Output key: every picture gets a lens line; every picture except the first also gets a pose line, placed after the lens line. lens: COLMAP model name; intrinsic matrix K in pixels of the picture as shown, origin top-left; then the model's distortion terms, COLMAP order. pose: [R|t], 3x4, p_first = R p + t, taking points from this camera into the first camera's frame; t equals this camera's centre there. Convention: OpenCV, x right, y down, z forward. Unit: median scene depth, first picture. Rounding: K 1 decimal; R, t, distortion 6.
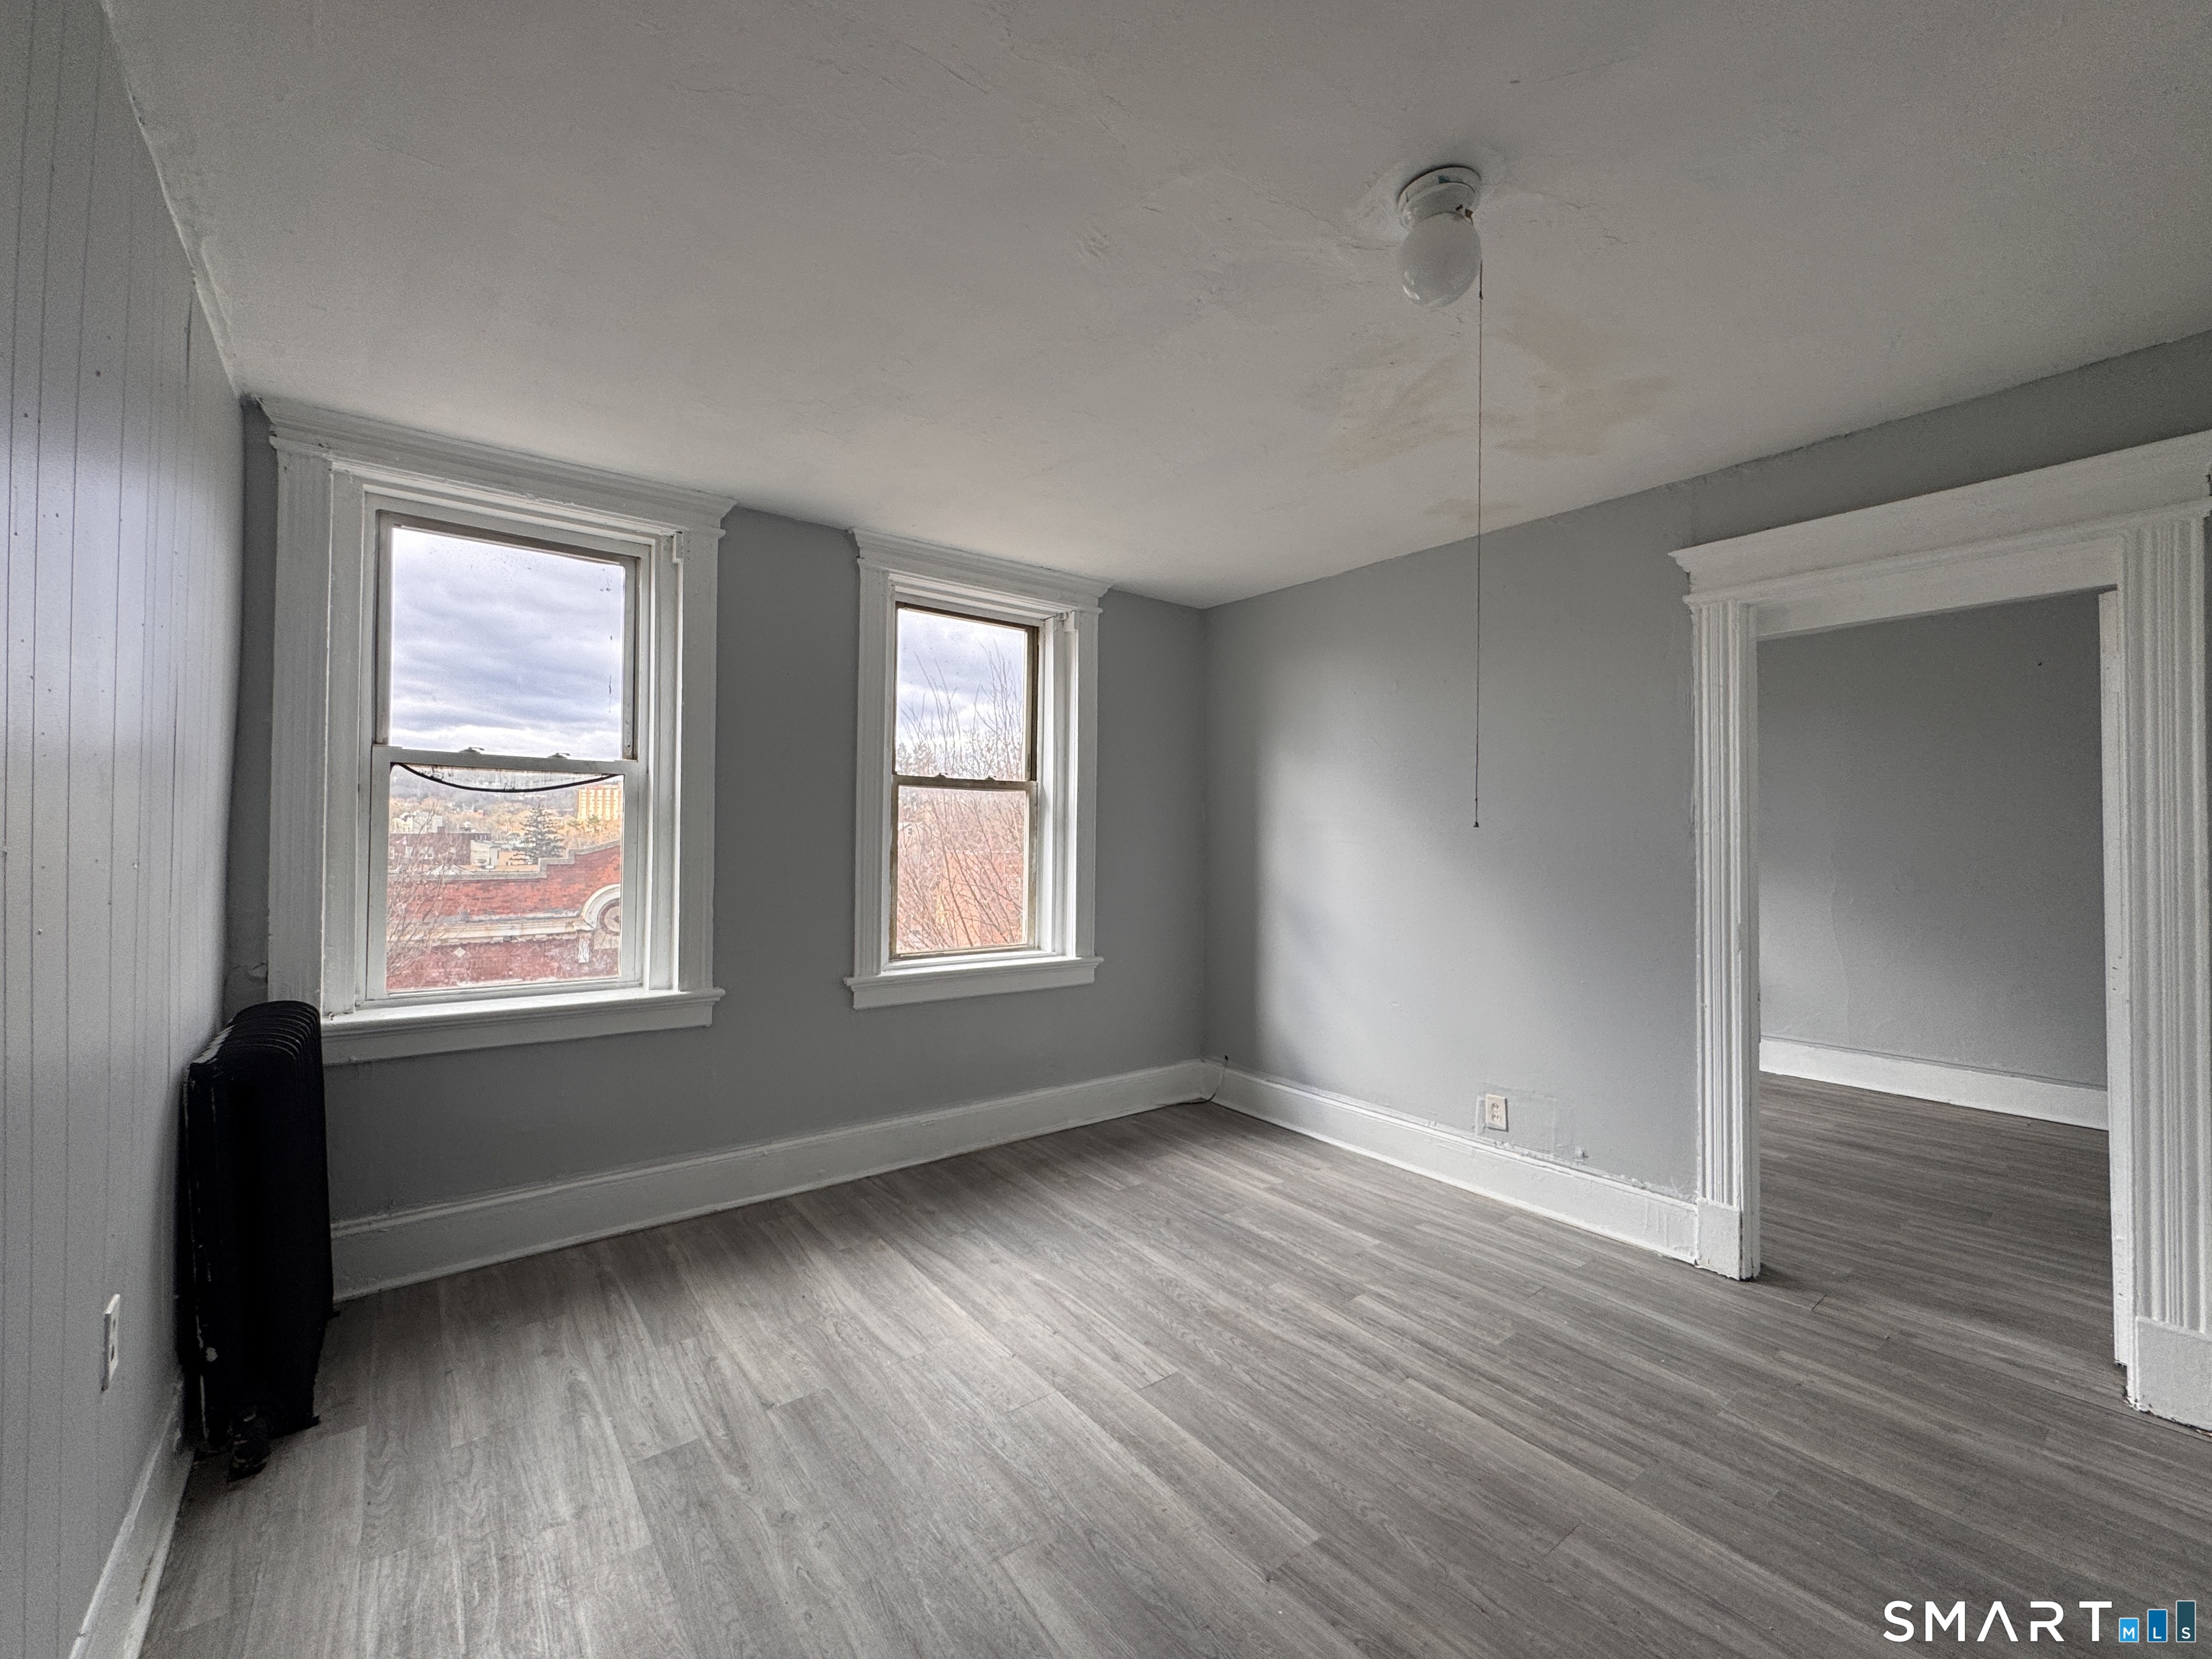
lens RADIAL K [[893.8, 0, 1085.6], [0, 893.8, 839.4], [0, 0, 1]] dist [-0.000915, -0.000420]
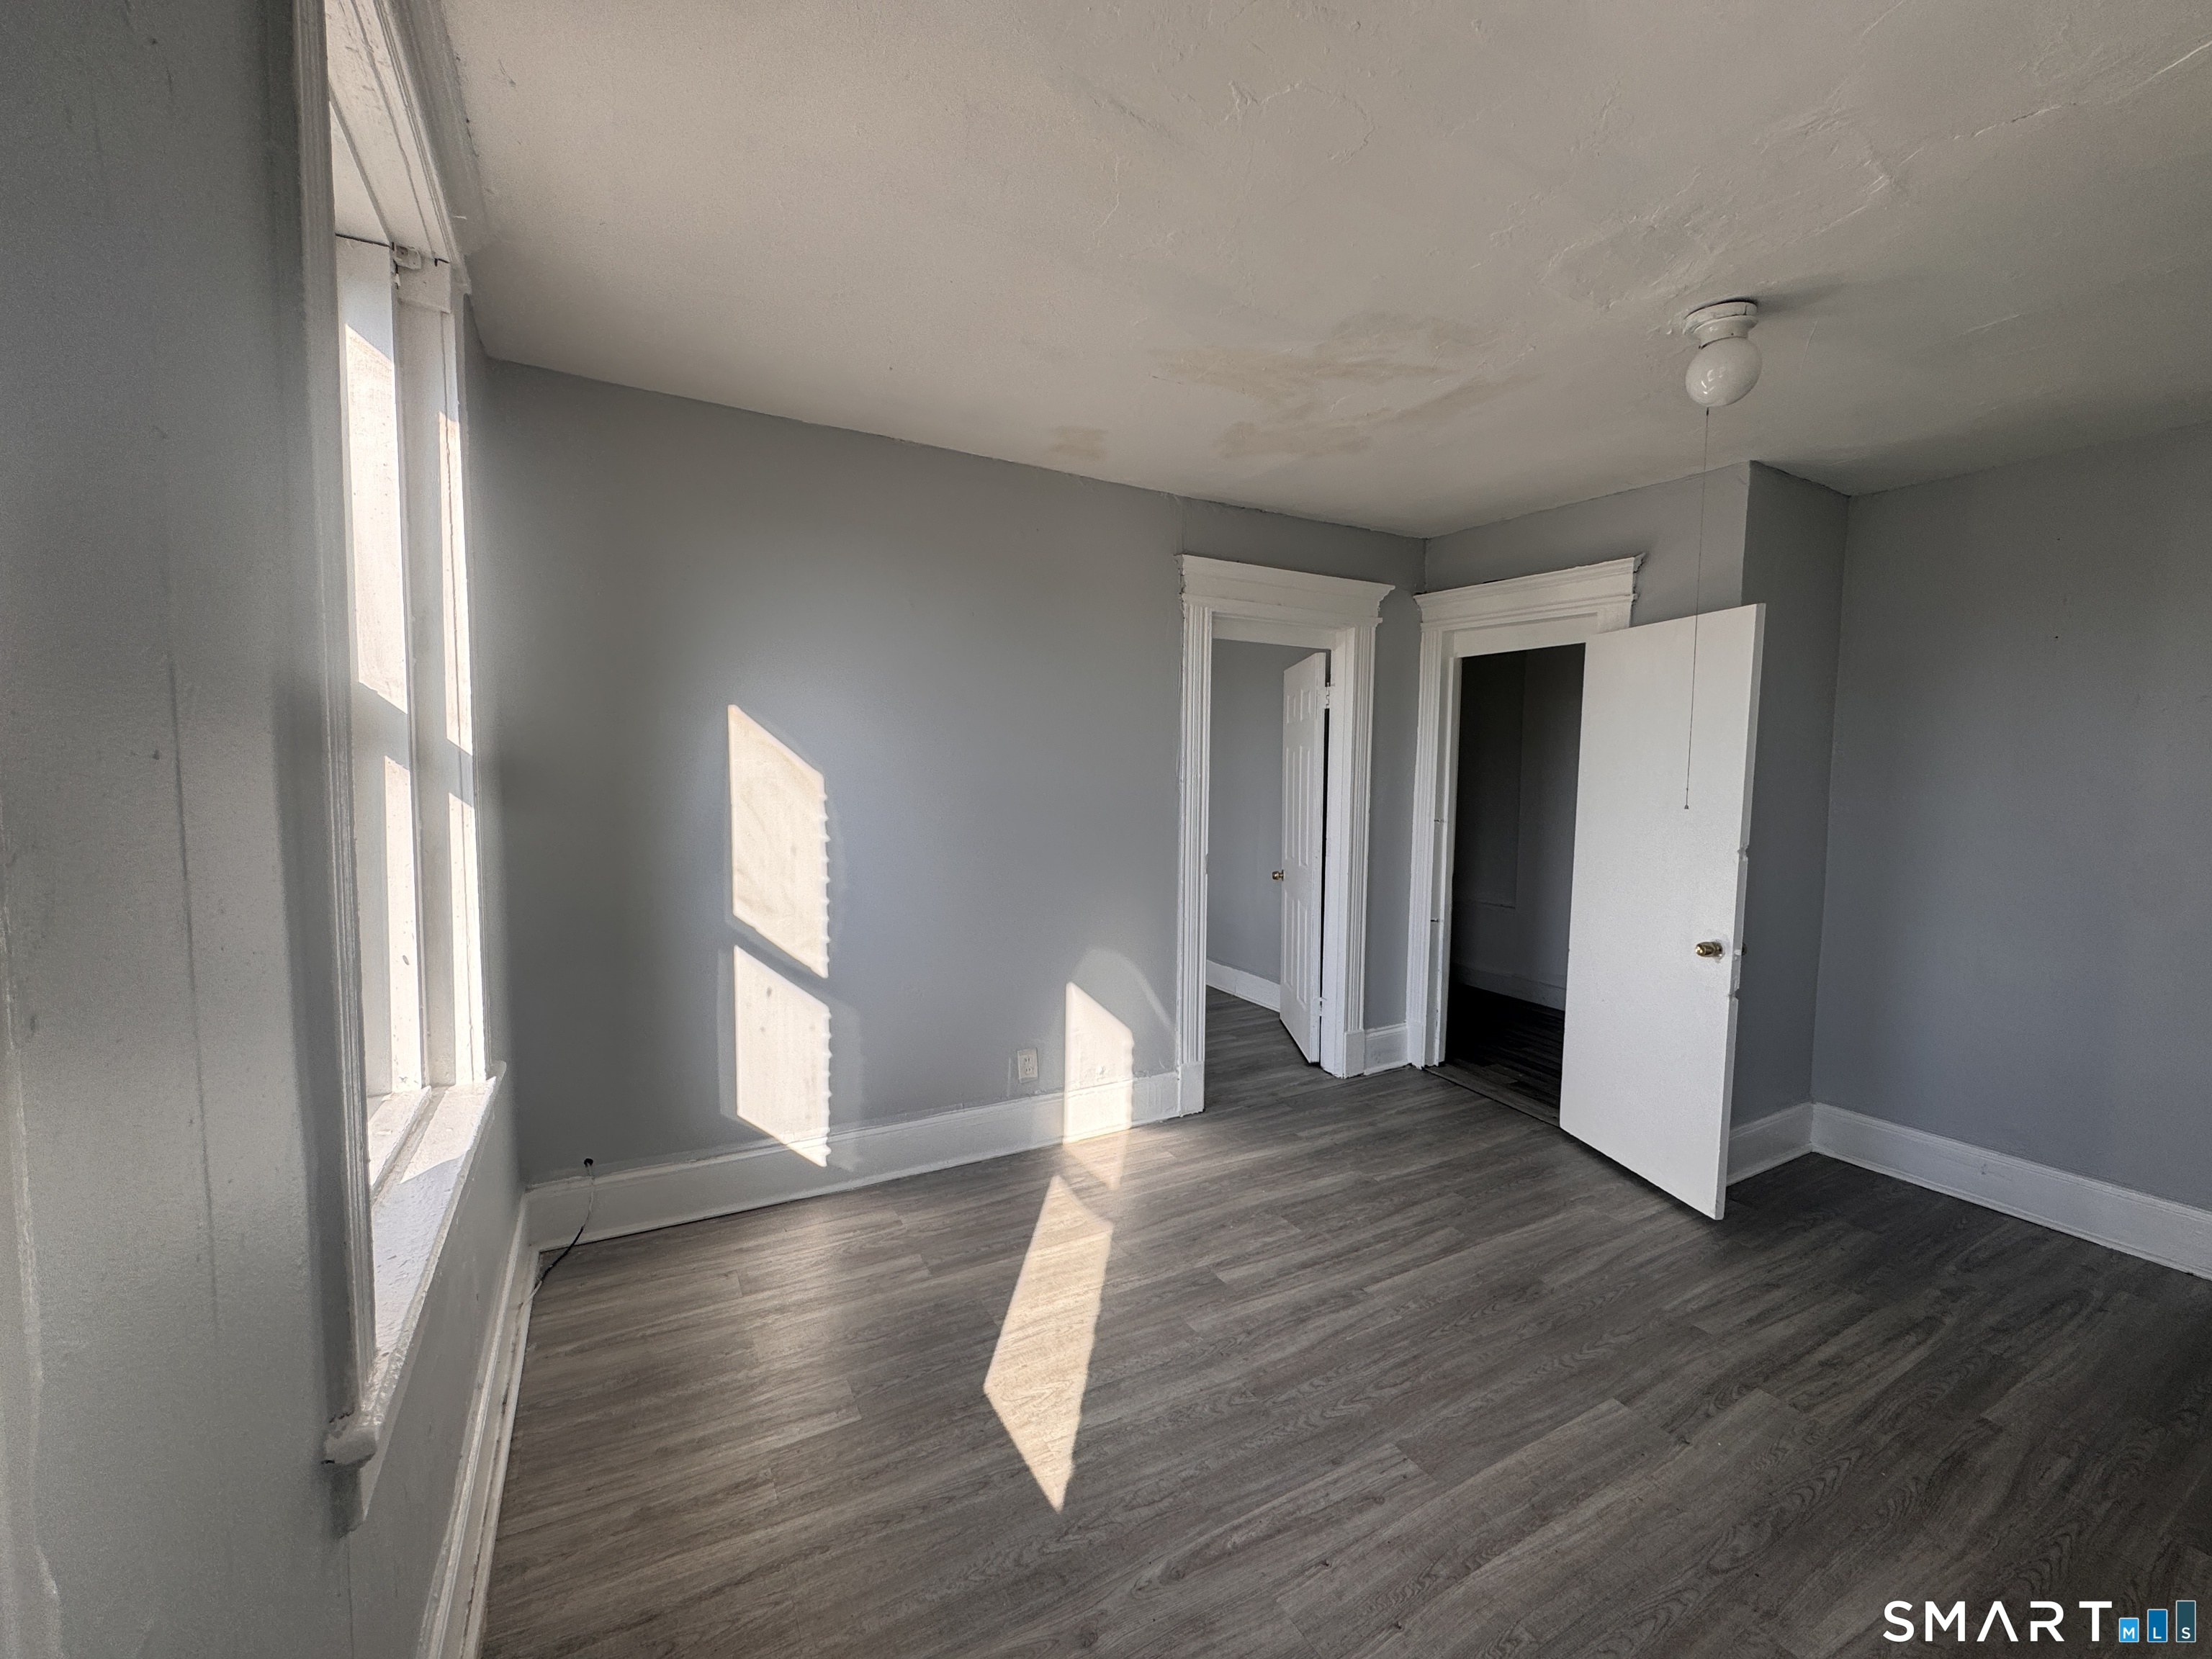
lens RADIAL K [[893.8, 0, 1095.7], [0, 893.8, 827.8], [0, 0, 1]] dist [-0.000915, -0.000420]
pose [[0.134818, -0.075564, 0.987985, -0.706281], [-0.013588, 0.996853, 0.078096, -0.052450], [-0.990777, -0.023953, 0.133367, 1.136824]]
